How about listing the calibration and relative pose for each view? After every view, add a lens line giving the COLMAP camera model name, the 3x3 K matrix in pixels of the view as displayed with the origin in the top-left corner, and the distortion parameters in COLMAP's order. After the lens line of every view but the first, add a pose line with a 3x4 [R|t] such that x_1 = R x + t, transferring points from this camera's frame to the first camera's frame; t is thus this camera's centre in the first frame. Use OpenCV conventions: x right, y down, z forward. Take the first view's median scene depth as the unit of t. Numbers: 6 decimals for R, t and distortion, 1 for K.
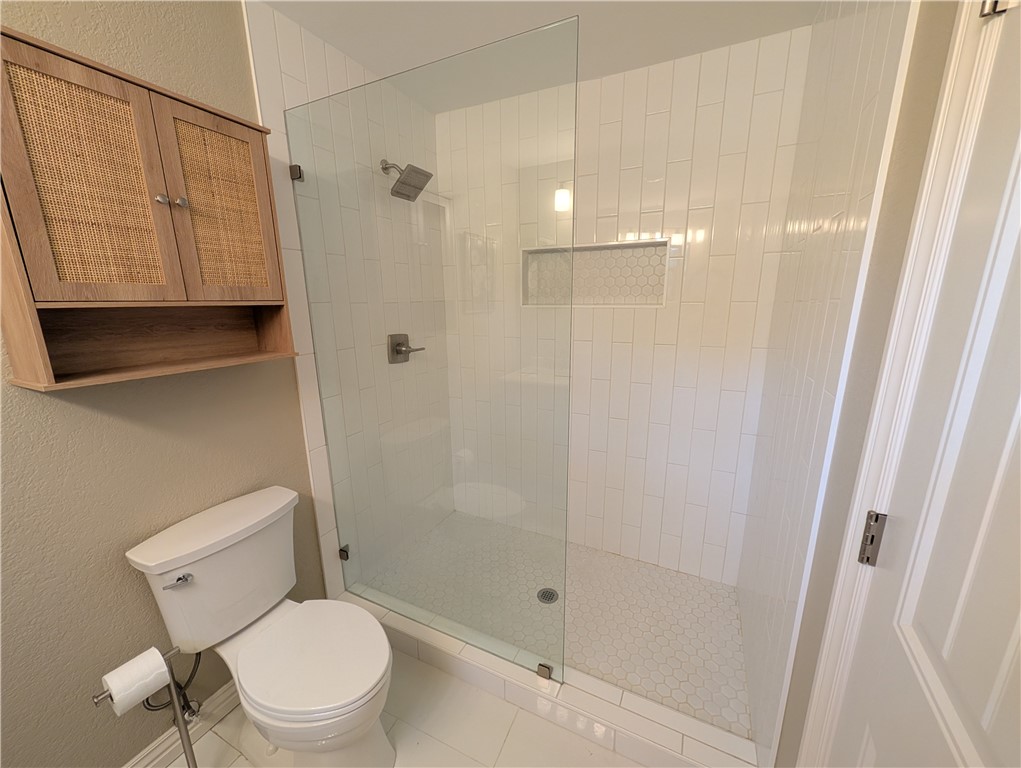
lens RADIAL K [[390.9, 0, 511.0], [0, 390.9, 384.9], [0, 0, 1]] dist [0.001516, -0.000098]
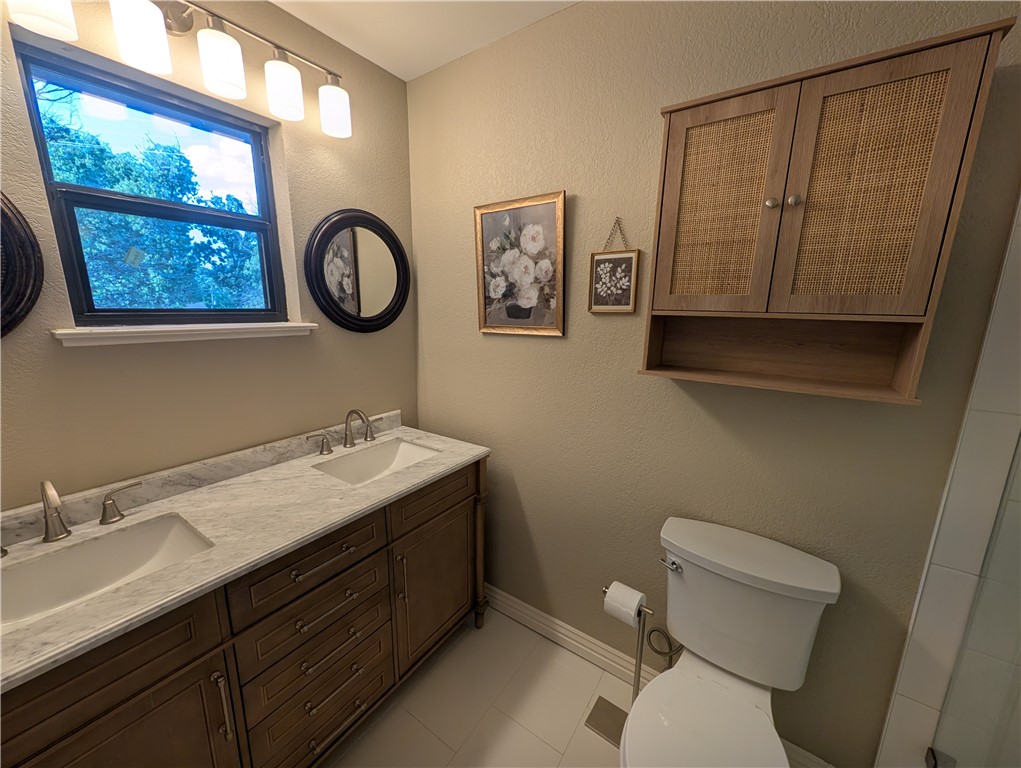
lens RADIAL K [[390.9, 0, 509.3], [0, 390.9, 387.7], [0, 0, 1]] dist [0.001516, -0.000098]
pose [[-0.162927, 0.209779, -0.964079, 0.190970], [-0.226828, 0.942998, 0.243525, -0.138760], [0.960210, 0.258357, -0.106056, 0.580992]]
